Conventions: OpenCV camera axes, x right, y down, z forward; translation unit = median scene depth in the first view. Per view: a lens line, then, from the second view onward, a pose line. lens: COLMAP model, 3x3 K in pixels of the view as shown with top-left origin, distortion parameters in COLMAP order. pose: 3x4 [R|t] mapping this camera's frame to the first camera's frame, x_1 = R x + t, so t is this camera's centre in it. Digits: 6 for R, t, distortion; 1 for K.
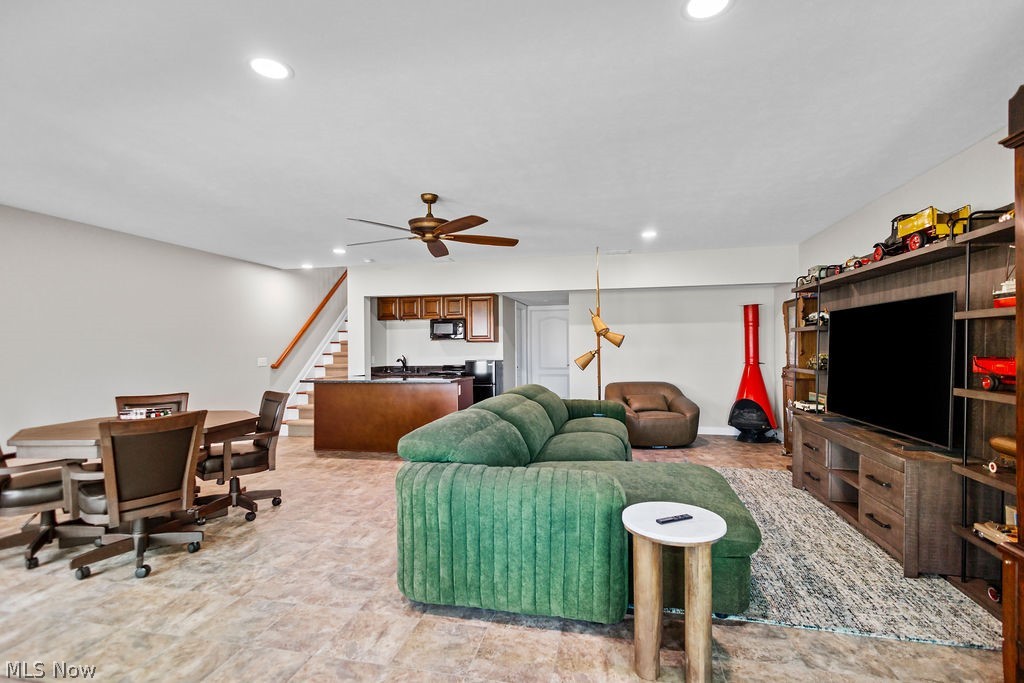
lens RADIAL K [[477.3, 0, 512.0], [0, 477.3, 341.5], [0, 0, 1]] dist [0.012329, -0.004372]
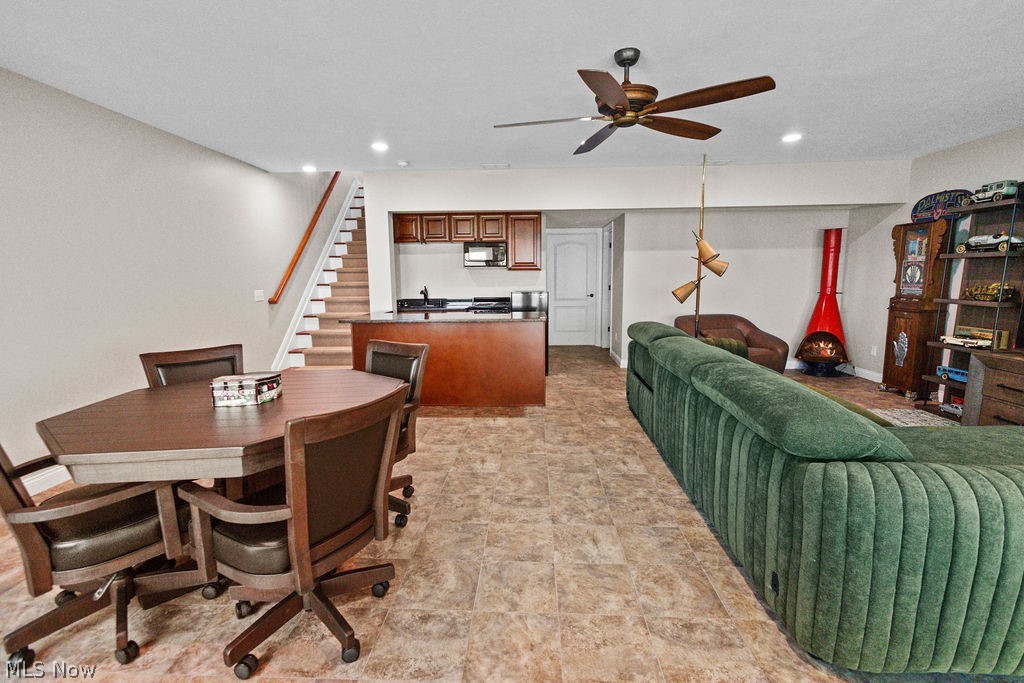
lens RADIAL K [[482.7, 0, 512.0], [0, 482.7, 341.5], [0, 0, 1]] dist [0.006060, 0.000229]
pose [[0.986739, -0.022705, 0.160716, -0.283358], [-0.001286, 0.989043, 0.147624, 0.000074], [-0.162307, -0.145873, 0.975898, 0.183723]]
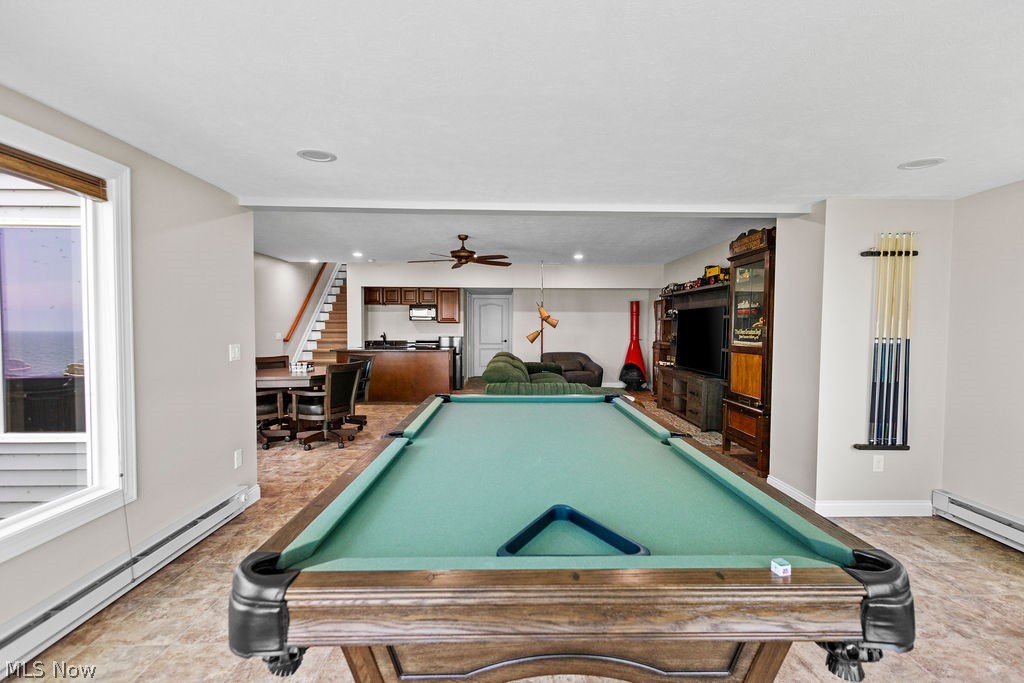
lens RADIAL K [[467.1, 0, 510.7], [0, 467.1, 336.8], [0, 0, 1]] dist [0.013419, -0.000192]
pose [[0.975187, 0.007972, 0.221241, -0.228815], [-0.015349, 0.999381, 0.031648, -0.005125], [-0.220852, -0.034259, 0.974705, -0.390629]]
